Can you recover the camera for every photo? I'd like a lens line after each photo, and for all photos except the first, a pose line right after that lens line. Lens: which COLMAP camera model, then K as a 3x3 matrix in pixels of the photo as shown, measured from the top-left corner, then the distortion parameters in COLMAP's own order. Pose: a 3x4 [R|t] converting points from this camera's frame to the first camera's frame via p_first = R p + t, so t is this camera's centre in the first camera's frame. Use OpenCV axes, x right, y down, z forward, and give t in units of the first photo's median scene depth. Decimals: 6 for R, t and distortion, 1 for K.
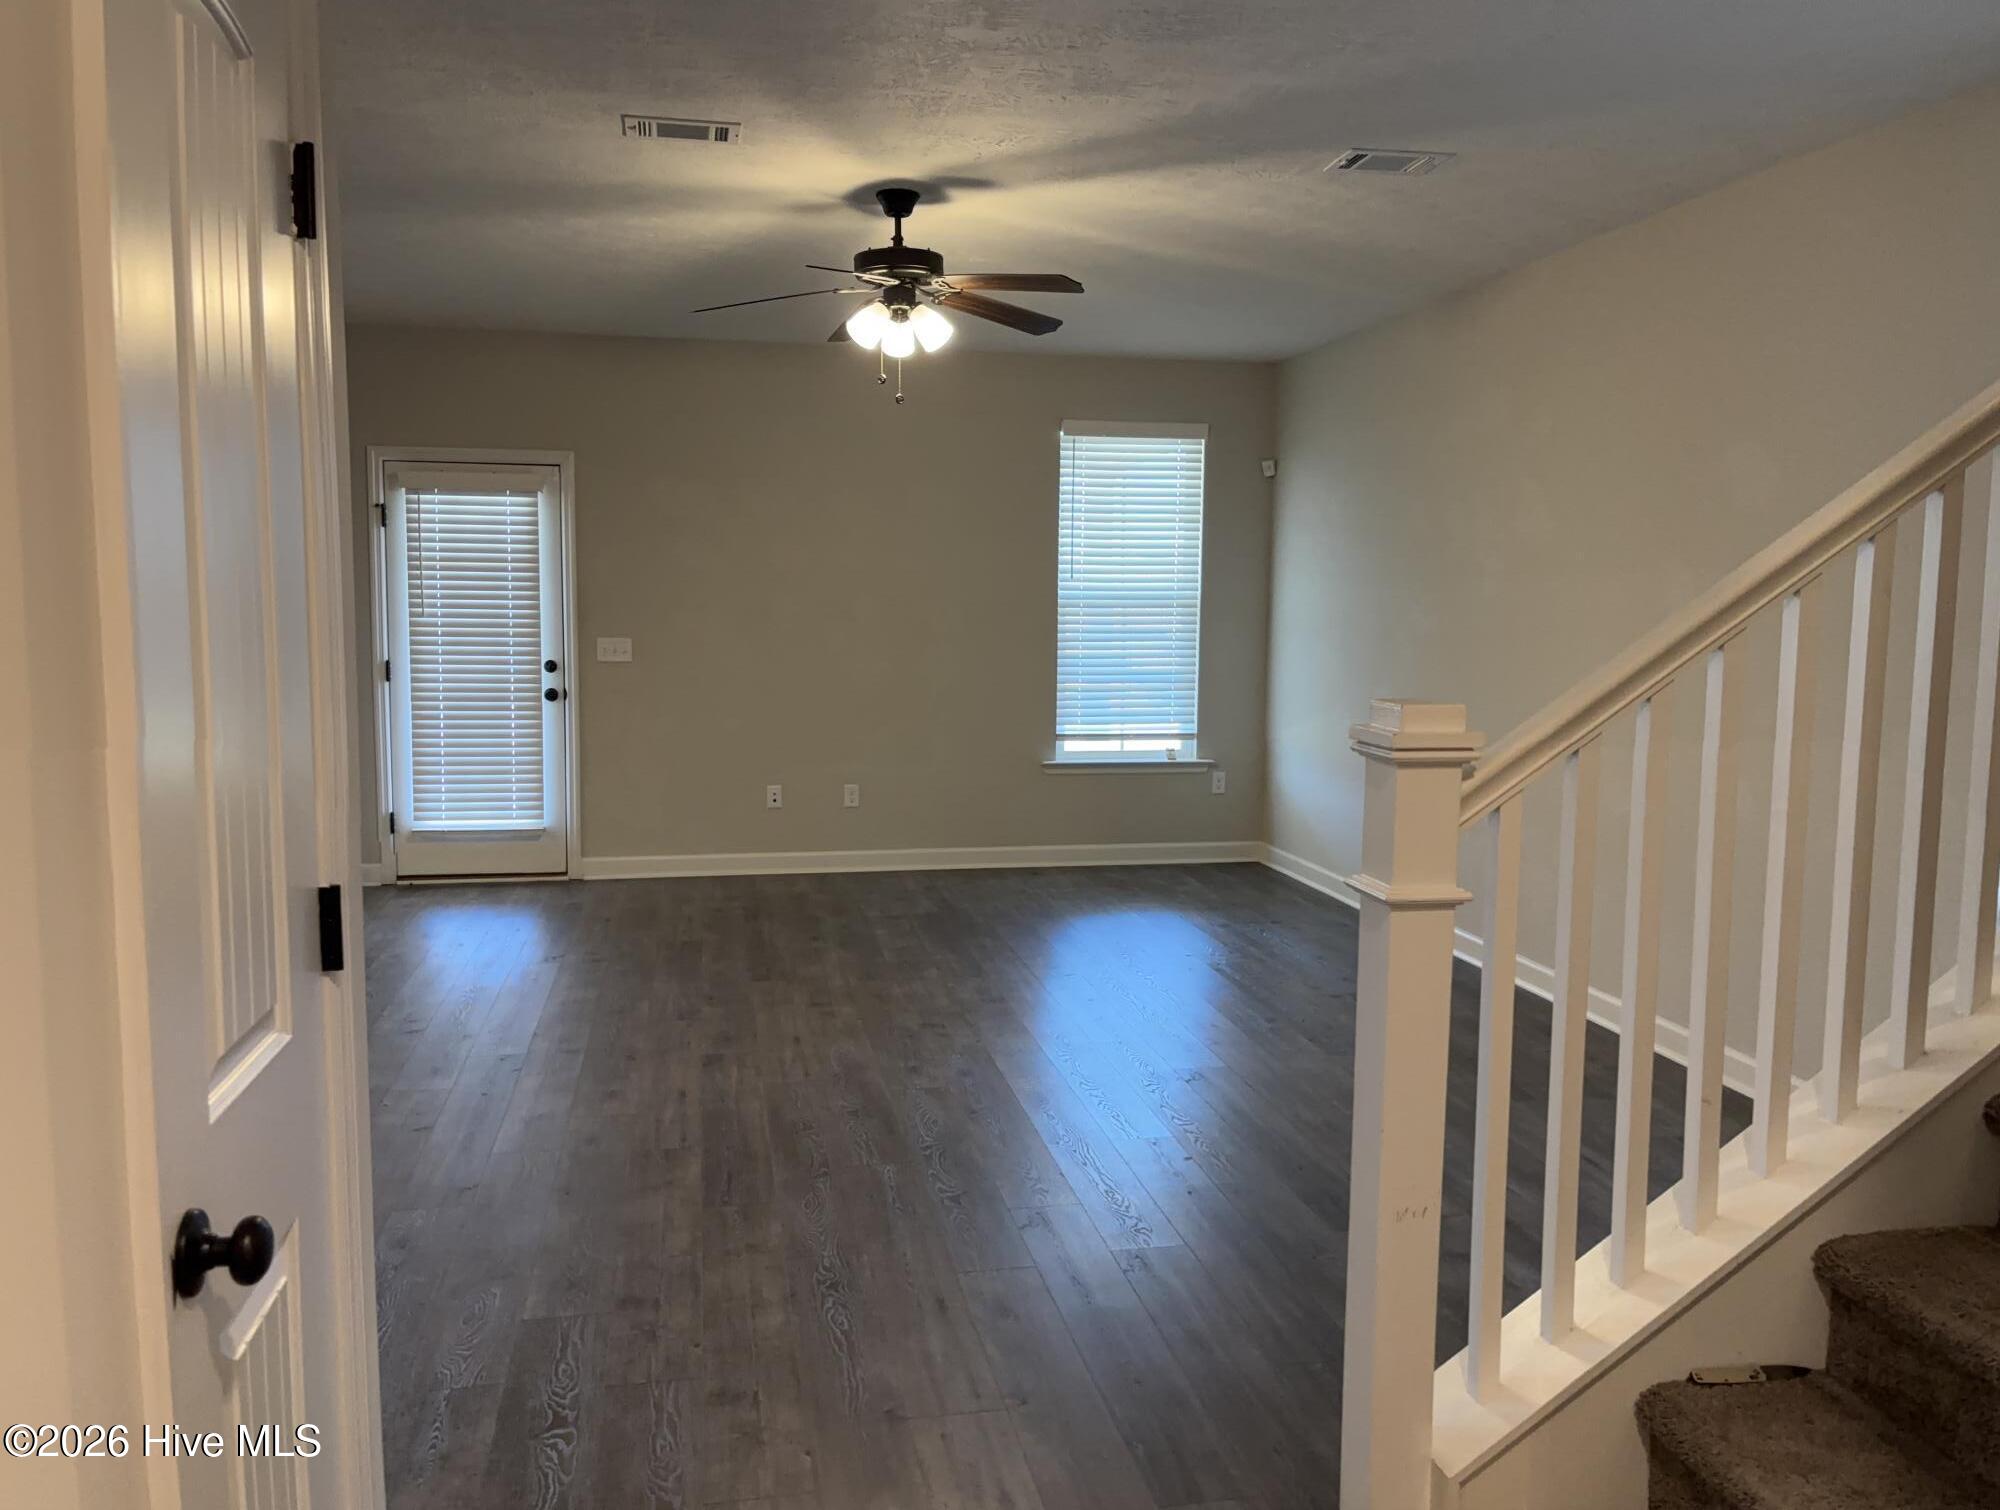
lens RADIAL K [[1515.9, 0, 971.4], [0, 1515.9, 764.7], [0, 0, 1]] dist [0.096860, -0.141856]
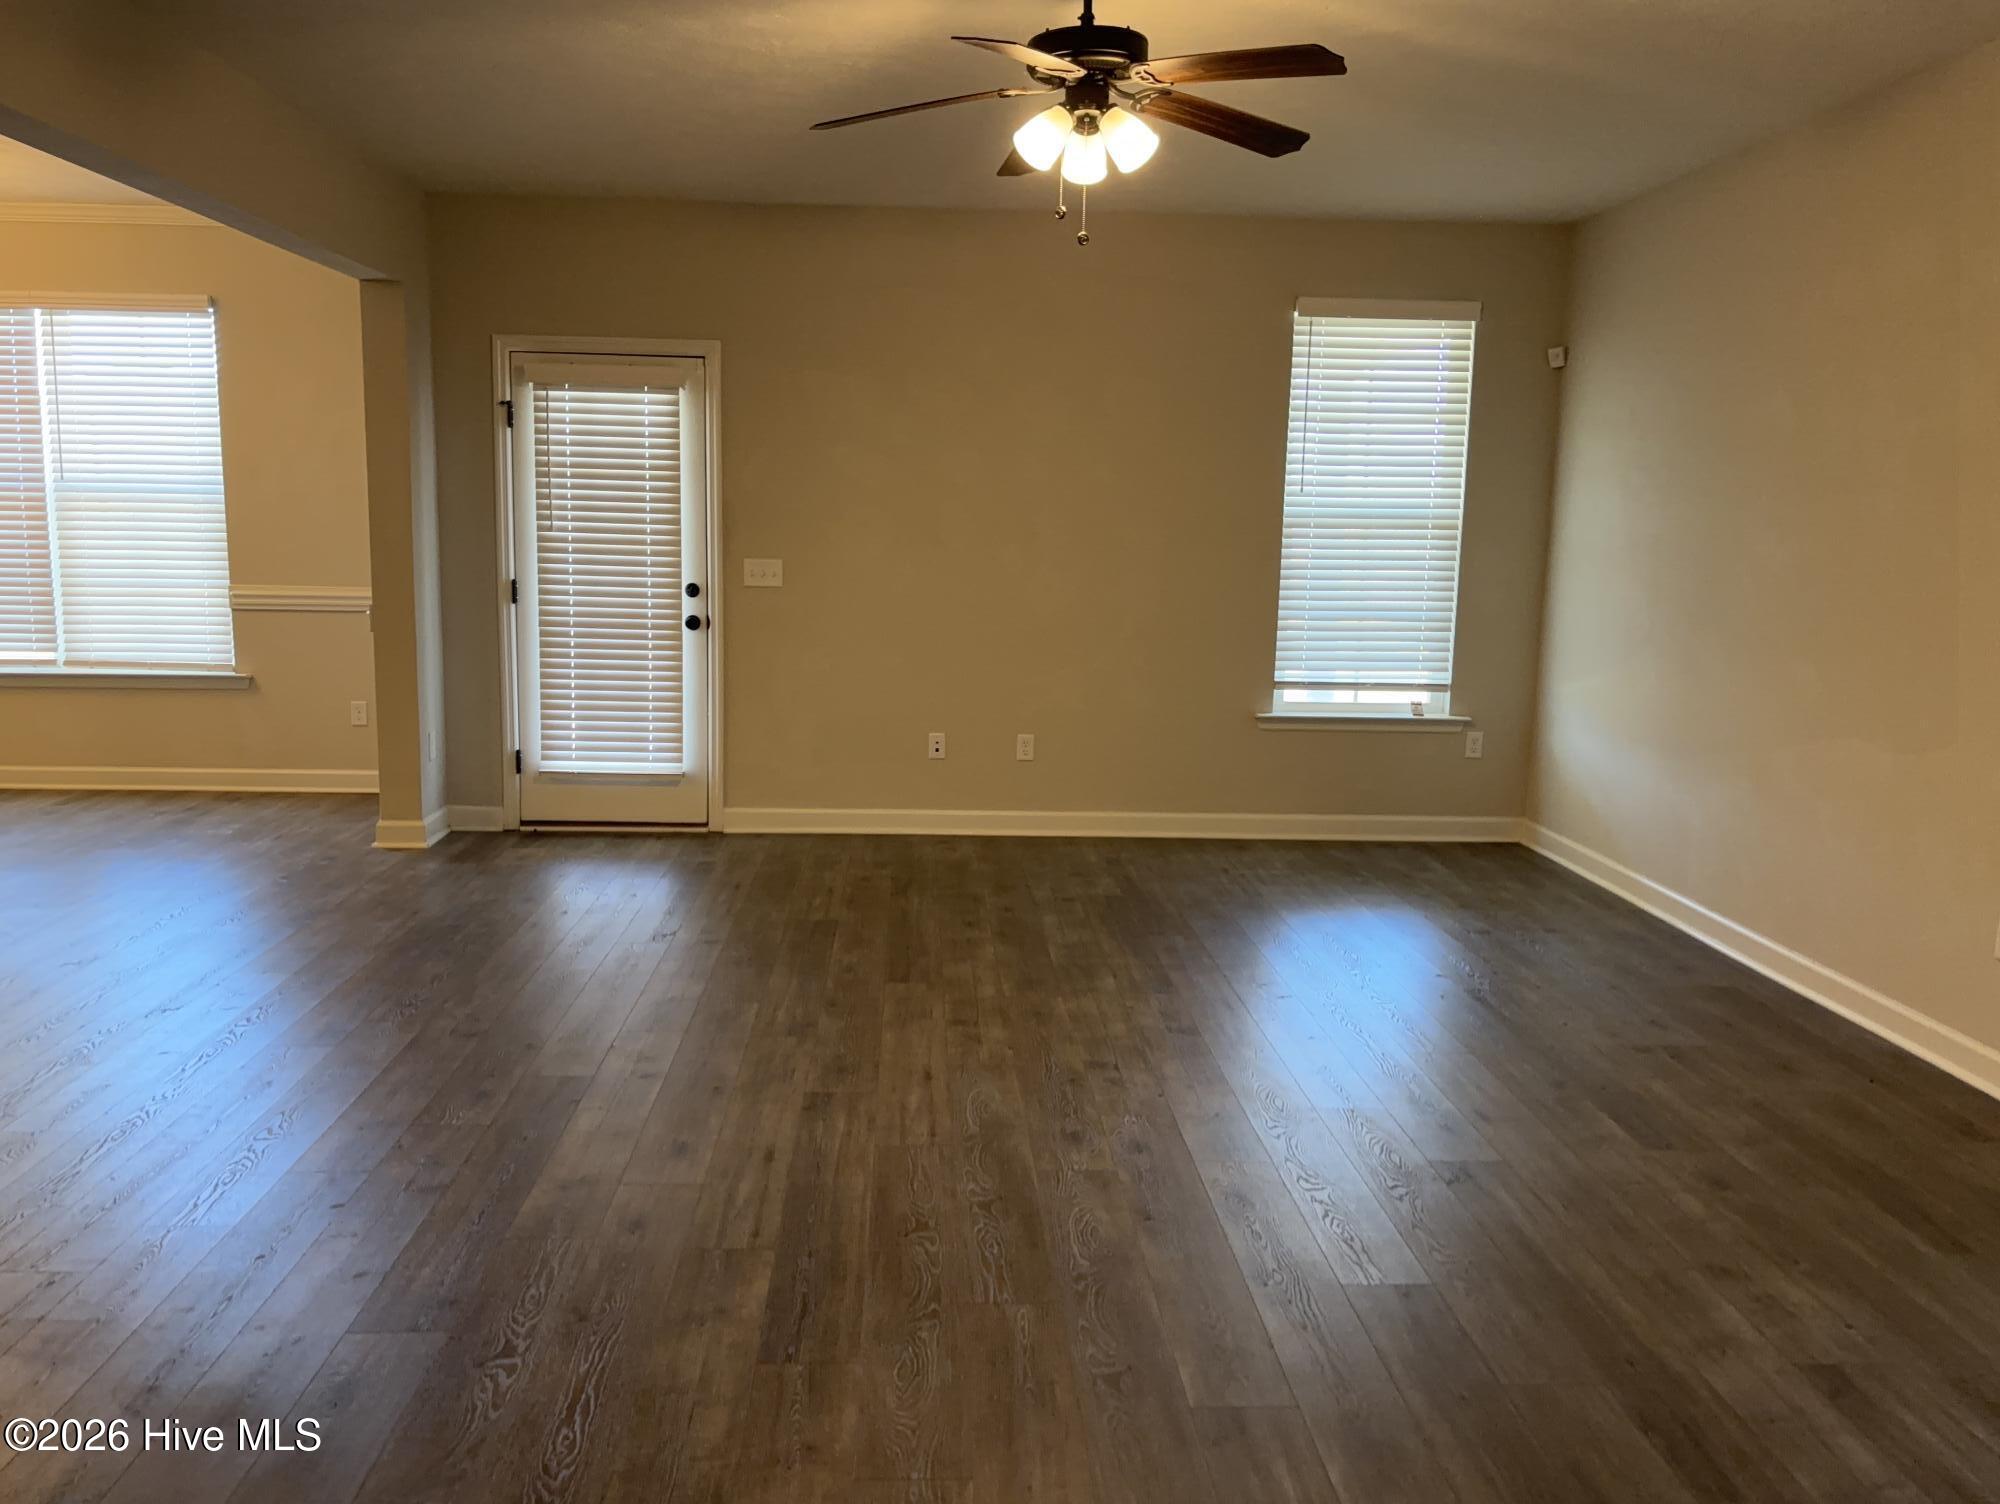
lens RADIAL K [[1515.9, 0, 971.4], [0, 1515.9, 761.7], [0, 0, 1]] dist [0.096860, -0.141856]
pose [[0.990523, 0.033141, -0.133286, 0.004790], [-0.026800, 0.998435, 0.049087, -0.014272], [0.134705, -0.045050, 0.989861, 0.164068]]
